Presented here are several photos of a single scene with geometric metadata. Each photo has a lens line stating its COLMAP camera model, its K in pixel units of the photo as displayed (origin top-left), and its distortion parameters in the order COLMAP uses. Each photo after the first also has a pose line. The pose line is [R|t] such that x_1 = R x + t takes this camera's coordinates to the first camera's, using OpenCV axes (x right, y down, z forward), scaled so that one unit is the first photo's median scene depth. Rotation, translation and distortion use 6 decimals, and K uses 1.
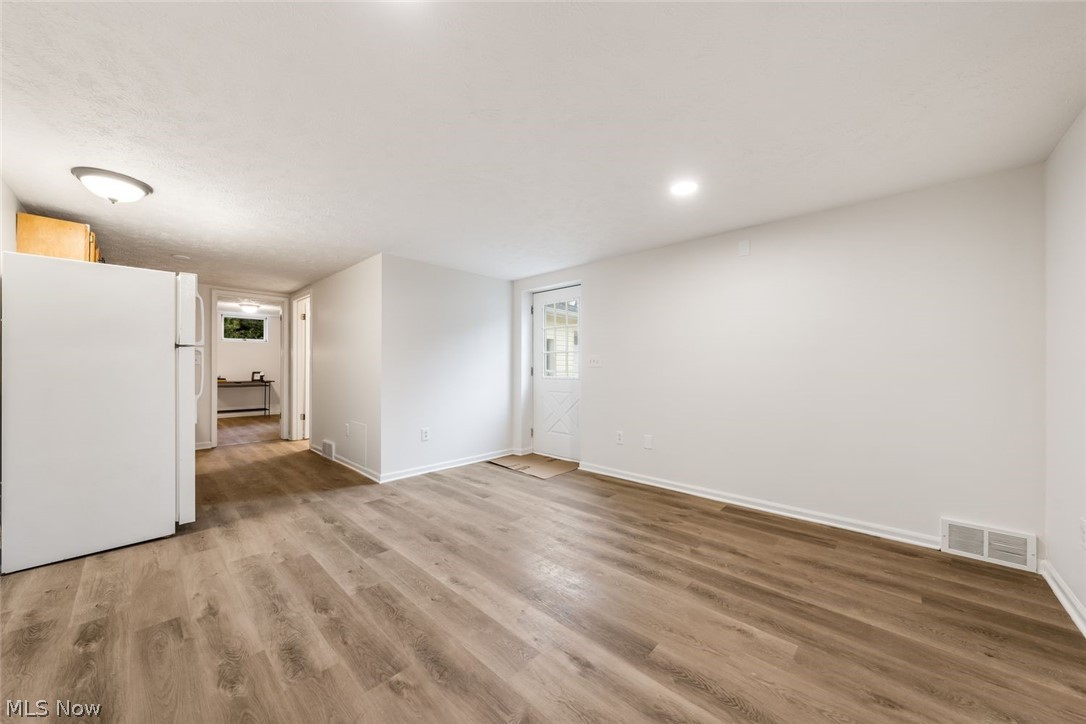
lens RADIAL K [[370.0, 0, 539.8], [0, 370.0, 360.9], [0, 0, 1]] dist [-0.001514, 0.000111]
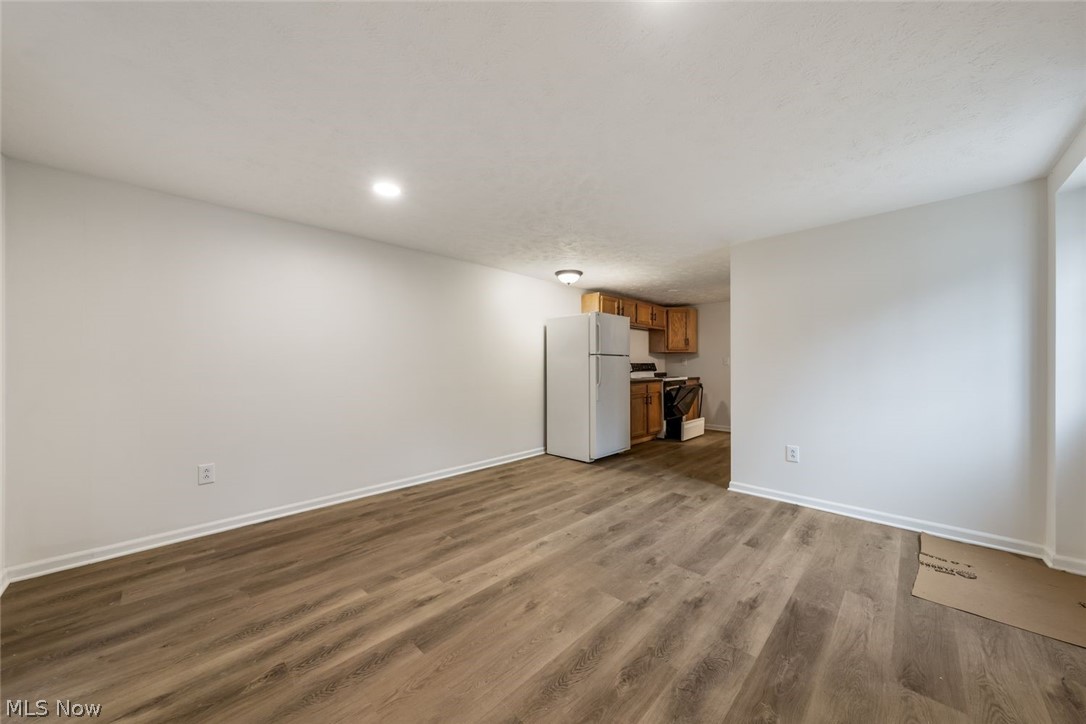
lens RADIAL K [[370.0, 0, 539.8], [0, 370.0, 360.9], [0, 0, 1]] dist [-0.001514, 0.000111]
pose [[0.002504, -0.015790, -0.999872, 0.822553], [0.015903, 0.999750, -0.015748, 0.016102], [0.999870, -0.015862, 0.002754, 0.834283]]
